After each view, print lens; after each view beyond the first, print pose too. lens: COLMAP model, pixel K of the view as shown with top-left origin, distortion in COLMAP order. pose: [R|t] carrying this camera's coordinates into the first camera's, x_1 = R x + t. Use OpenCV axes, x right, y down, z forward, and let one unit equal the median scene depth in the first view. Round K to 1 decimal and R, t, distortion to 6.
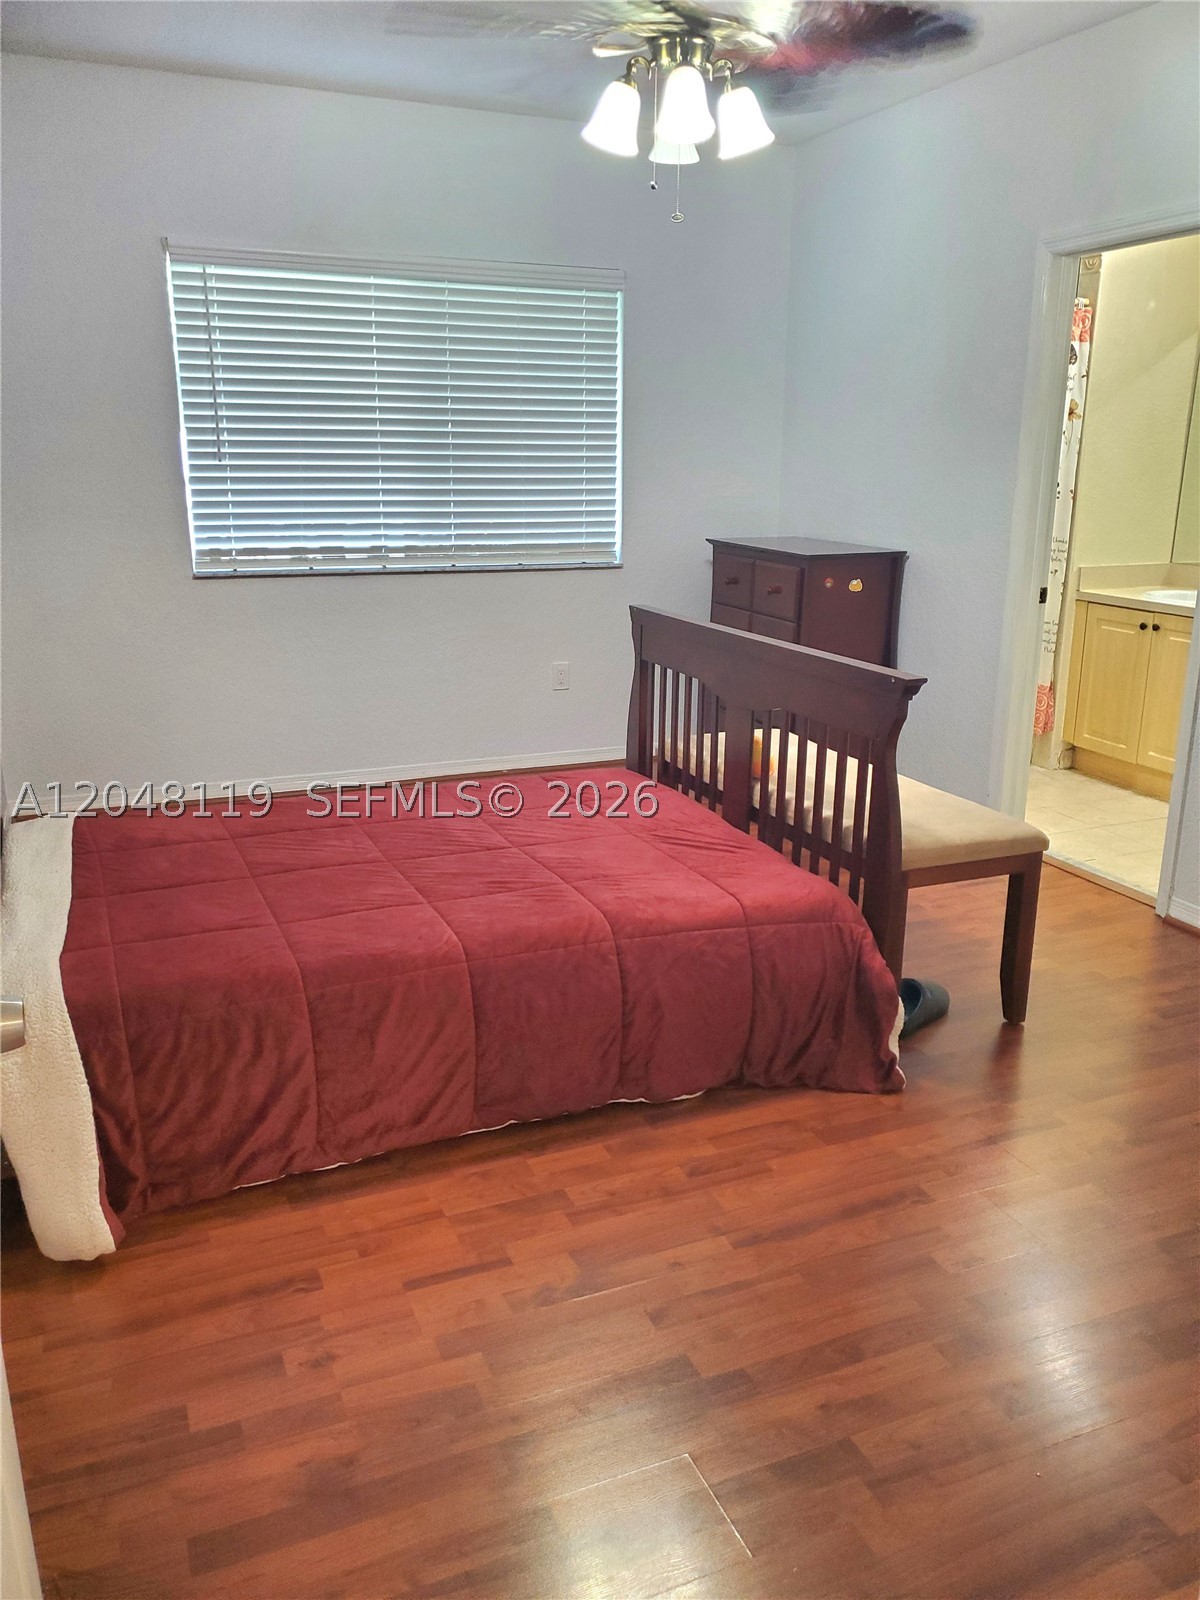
lens RADIAL K [[1245.2, 0, 600.0], [0, 1245.2, 800.0], [0, 0, 1]] dist [0.015069, 0.008932]
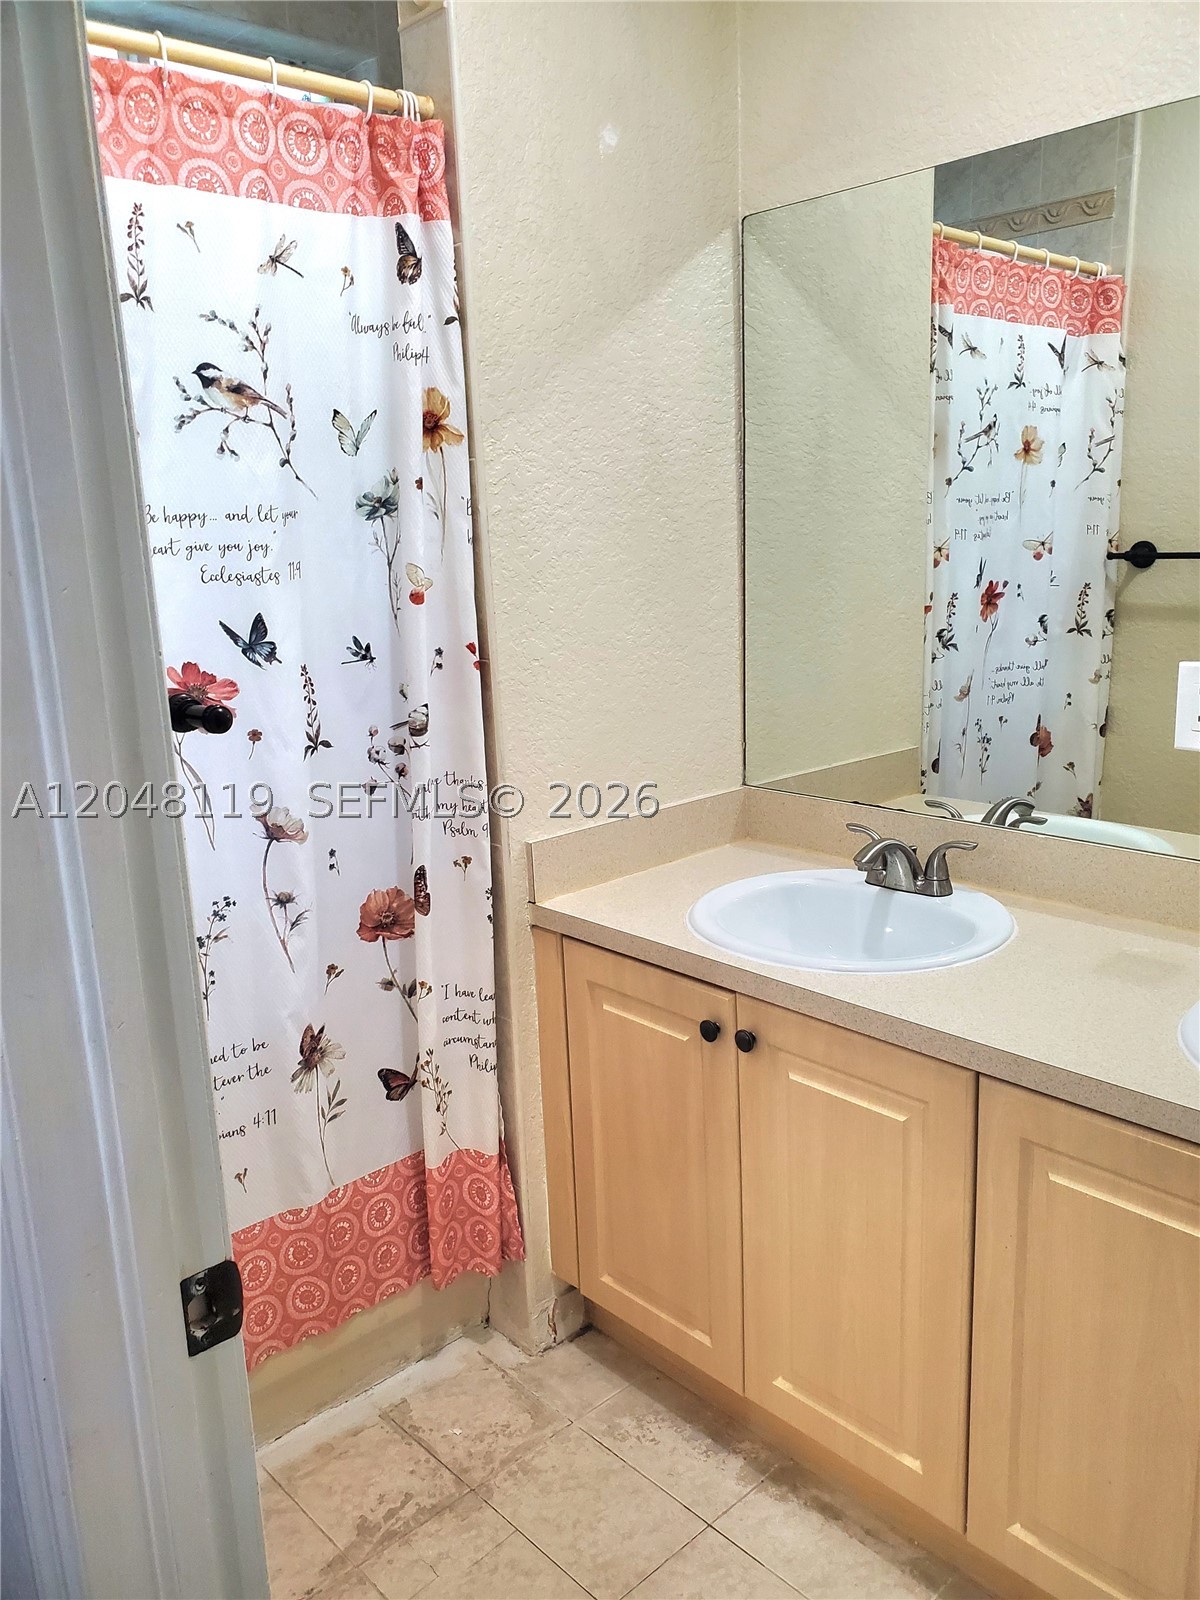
lens RADIAL K [[1239.7, 0, 600.0], [0, 1239.7, 800.0], [0, 0, 1]] dist [-0.048795, -0.000318]
pose [[0.938998, -0.111199, 0.325449, 0.295658], [0.129863, 0.990874, -0.036123, -0.188596], [-0.318462, 0.076183, 0.944869, 0.668106]]
